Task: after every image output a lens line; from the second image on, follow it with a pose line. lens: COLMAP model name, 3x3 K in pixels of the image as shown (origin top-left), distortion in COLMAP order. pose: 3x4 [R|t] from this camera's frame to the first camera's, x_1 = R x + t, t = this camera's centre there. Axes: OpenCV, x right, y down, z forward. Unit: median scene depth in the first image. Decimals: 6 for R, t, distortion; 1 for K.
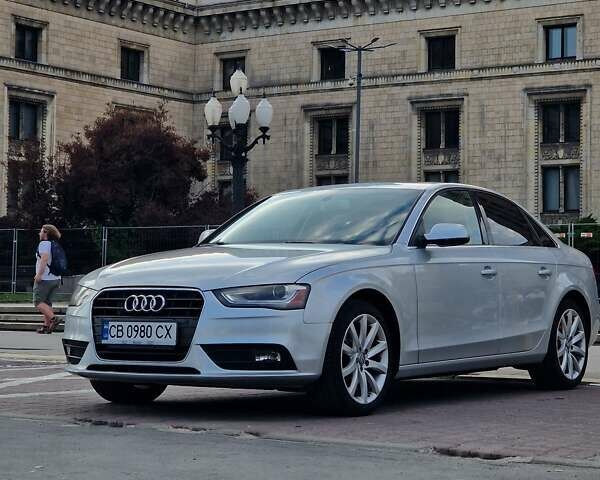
lens RADIAL K [[1465.7, 0, 300.0], [0, 1465.7, 240.0], [0, 0, 1]] dist [-0.318658, 4.118097]
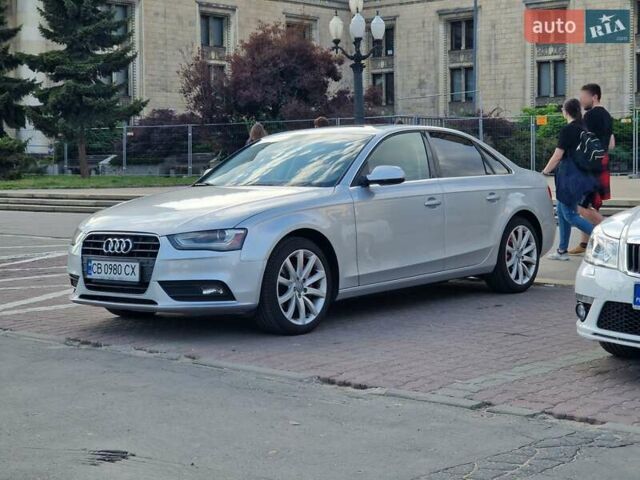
lens RADIAL K [[1173.5, 0, 320.0], [0, 1173.5, 240.0], [0, 0, 1]] dist [-0.279228, 2.922160]
pose [[0.994044, -0.015548, -0.107861, 0.160940], [0.026569, 0.994480, 0.101503, -0.053763], [0.105688, -0.103764, 0.988971, 0.052100]]
